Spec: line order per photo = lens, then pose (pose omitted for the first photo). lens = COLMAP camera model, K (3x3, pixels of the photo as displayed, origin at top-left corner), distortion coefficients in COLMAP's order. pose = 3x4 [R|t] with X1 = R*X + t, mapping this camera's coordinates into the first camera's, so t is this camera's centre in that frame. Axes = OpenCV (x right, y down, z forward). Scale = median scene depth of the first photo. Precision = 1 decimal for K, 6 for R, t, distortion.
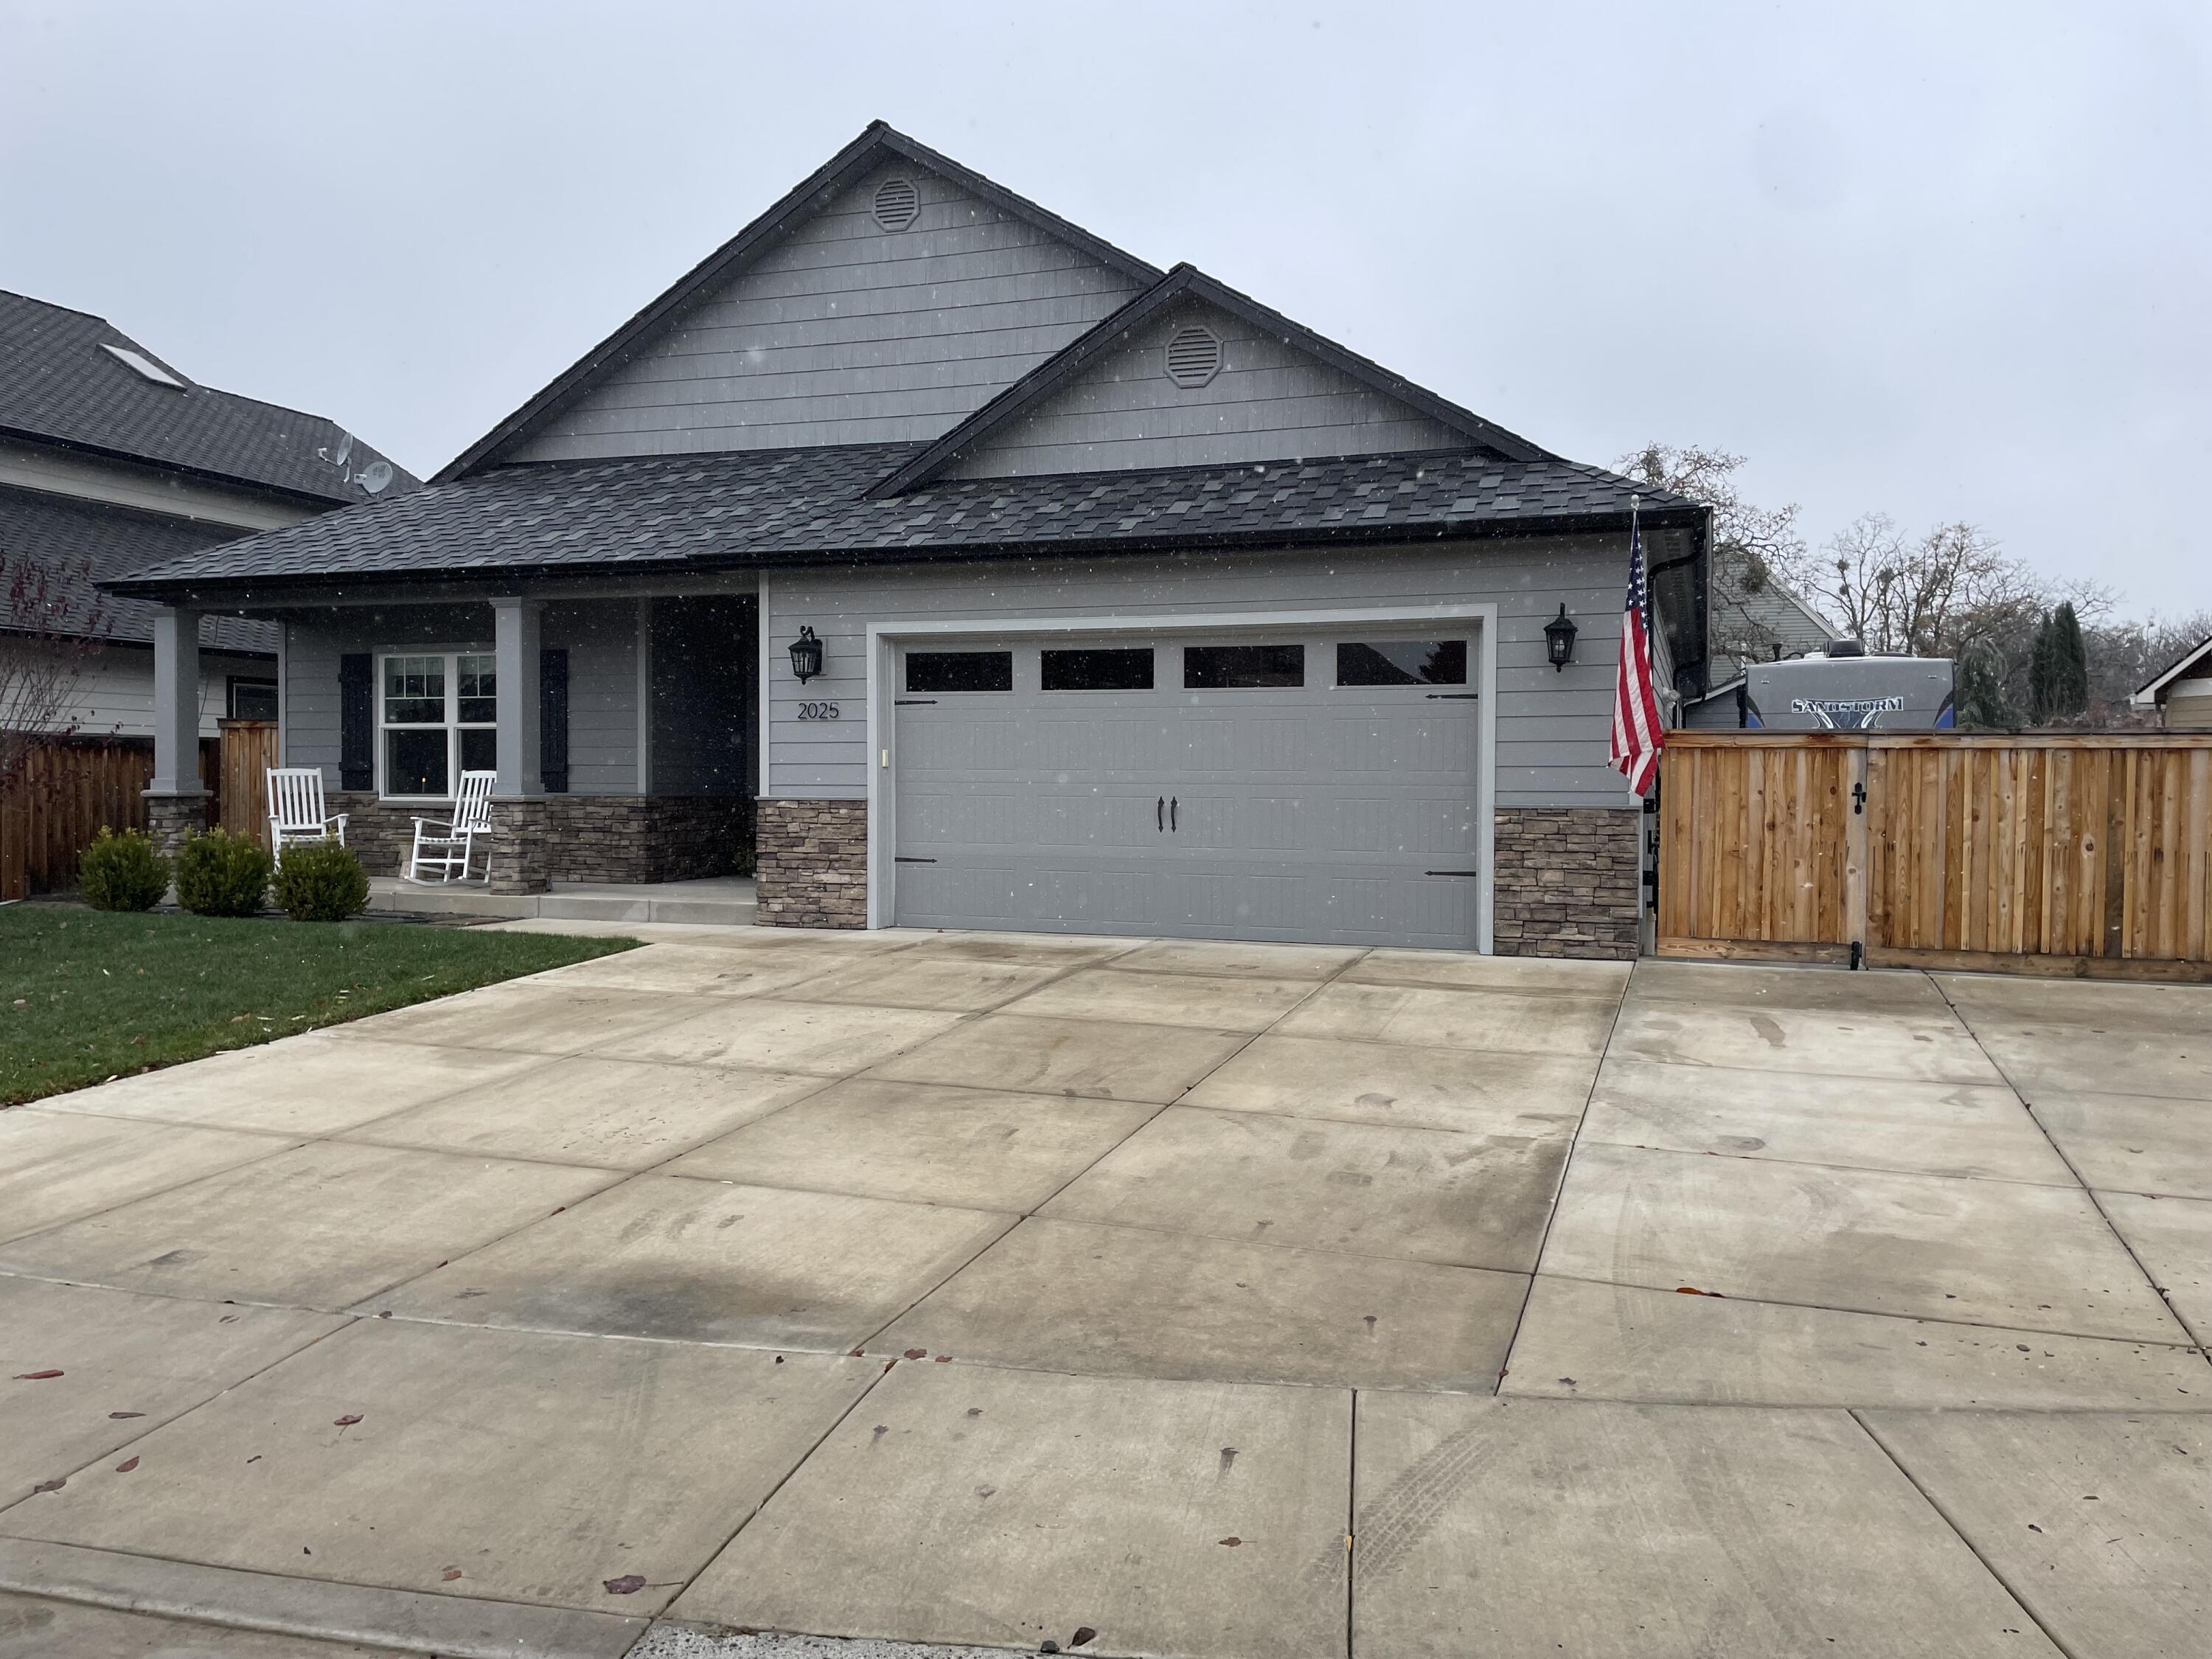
lens RADIAL K [[1663.1, 0, 1105.9], [0, 1663.1, 828.7], [0, 0, 1]] dist [0.095600, -0.112477]
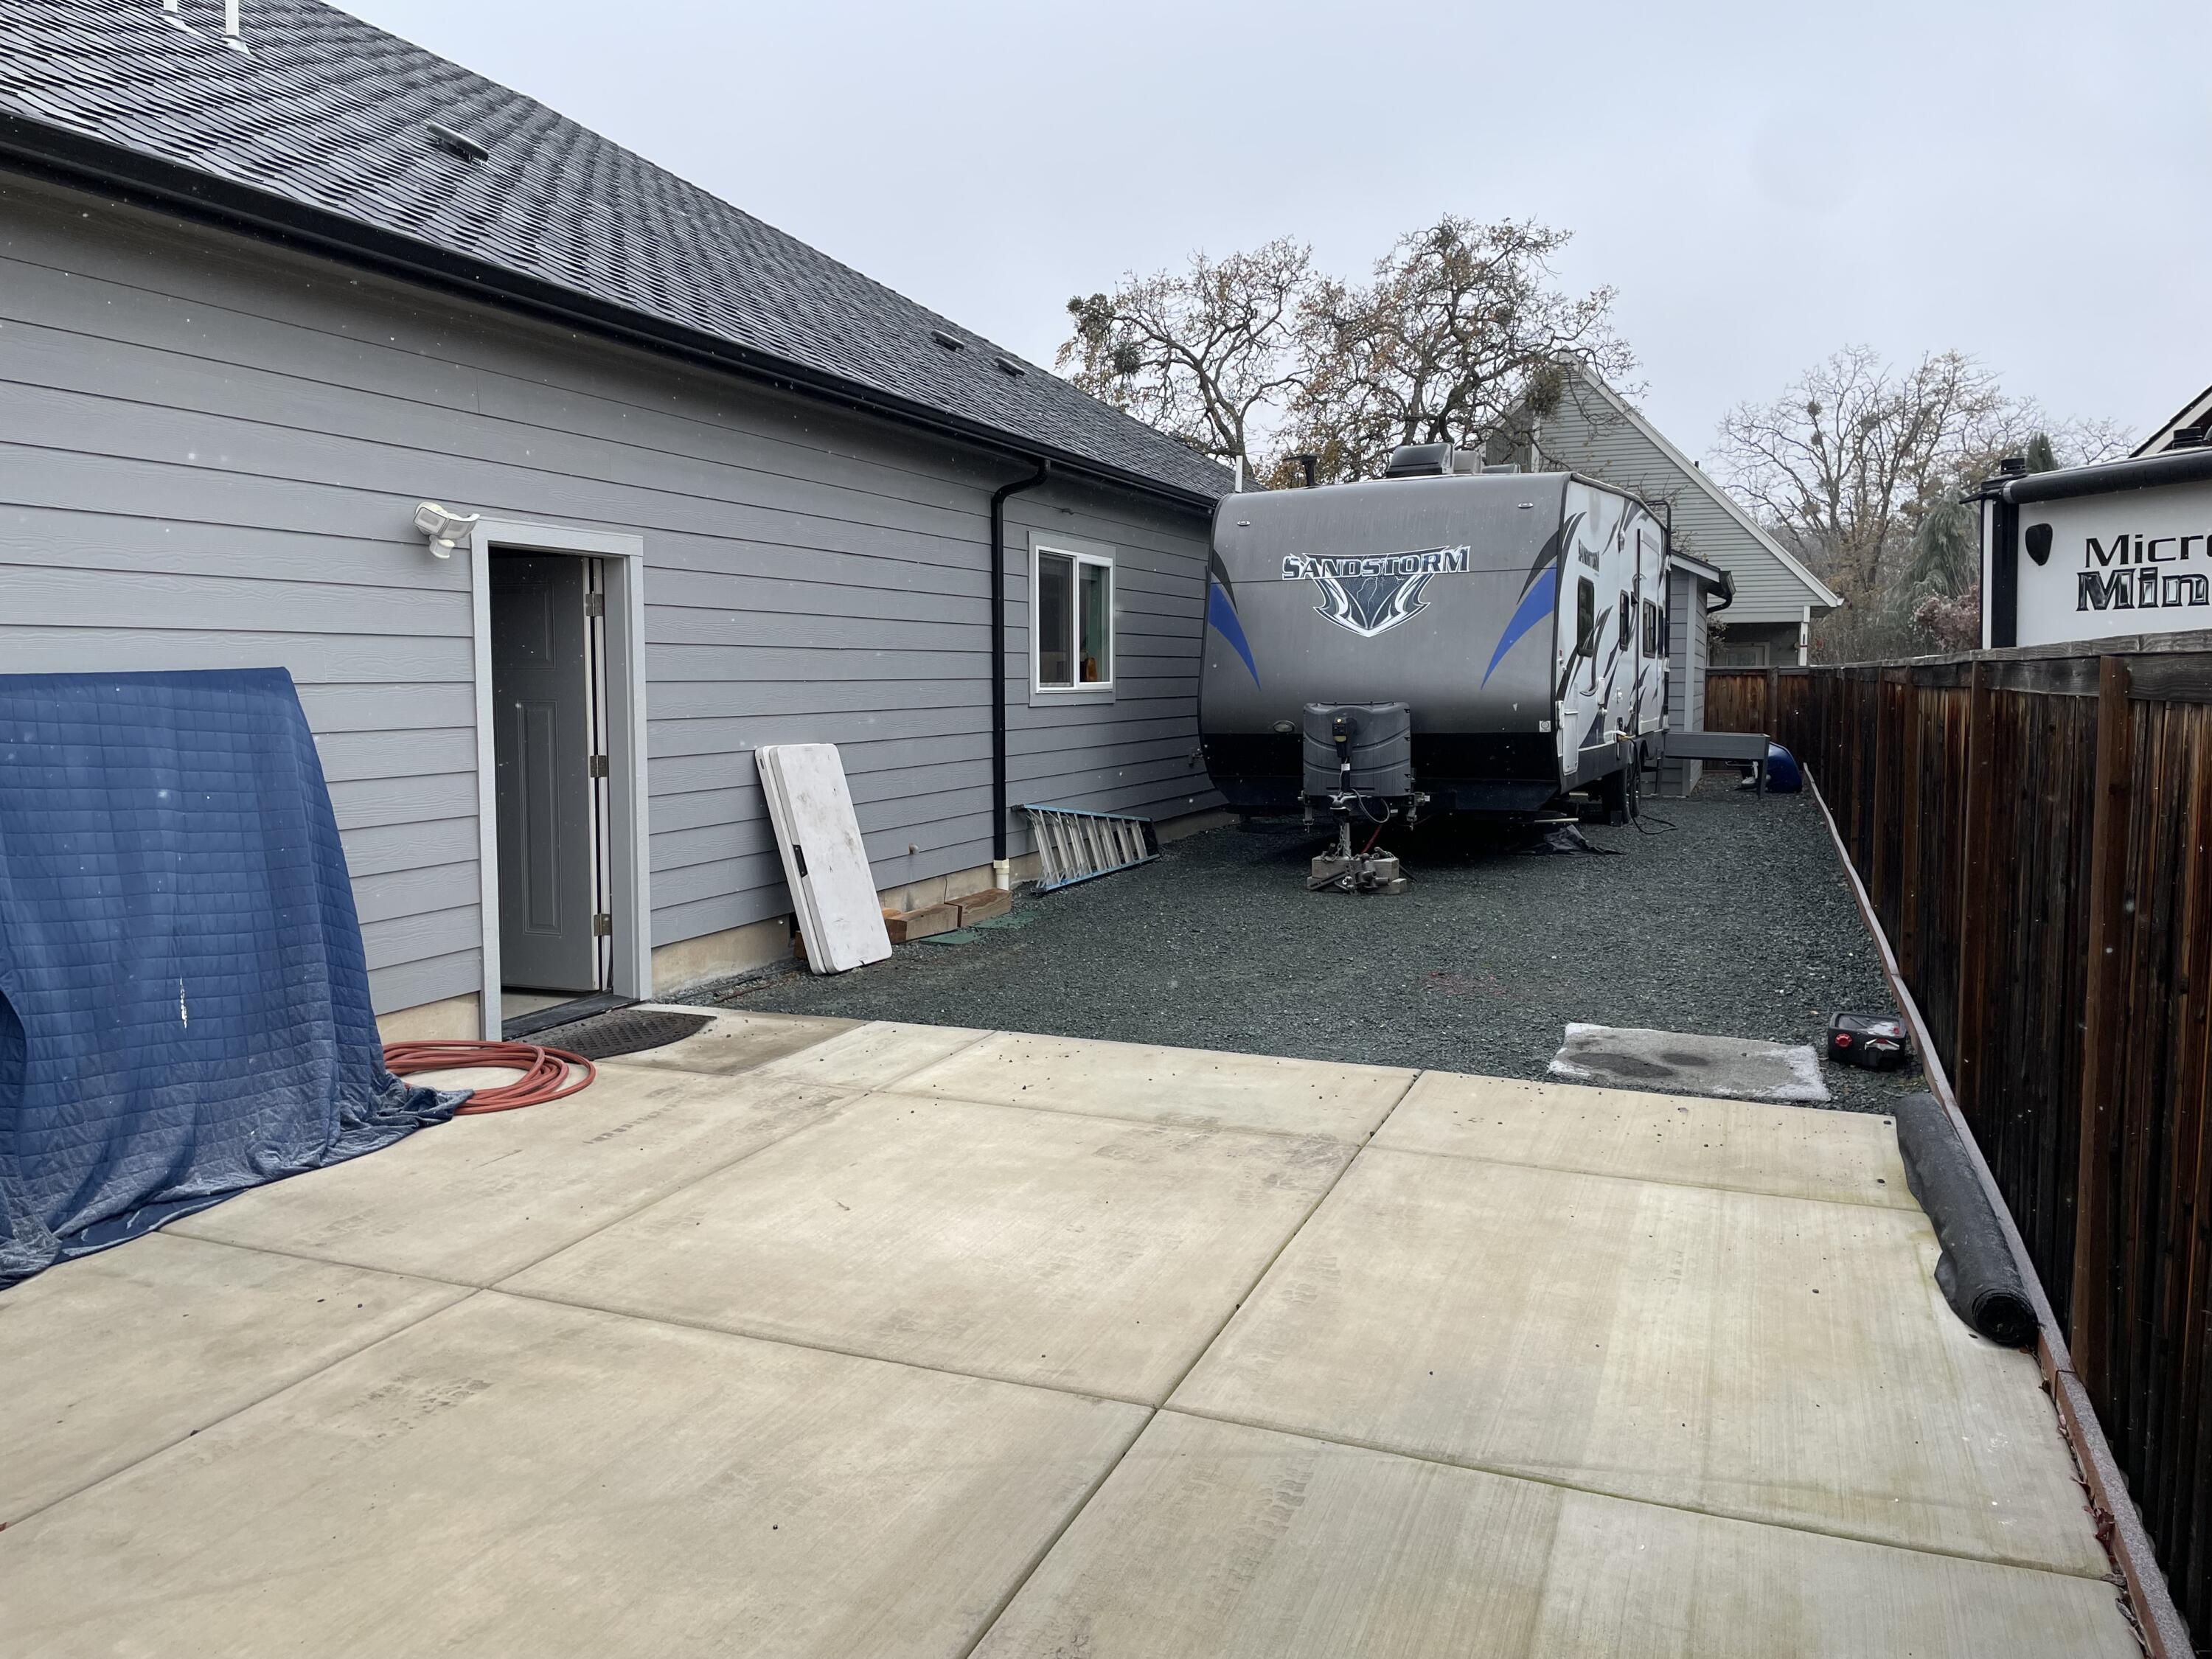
lens RADIAL K [[1663.1, 0, 1107.1], [0, 1663.1, 828.4], [0, 0, 1]] dist [0.095600, -0.112477]
pose [[0.999364, -0.007585, -0.034851, 0.122806], [0.009867, 0.997787, 0.065757, -0.008277], [0.034275, -0.066059, 0.997227, 0.152514]]
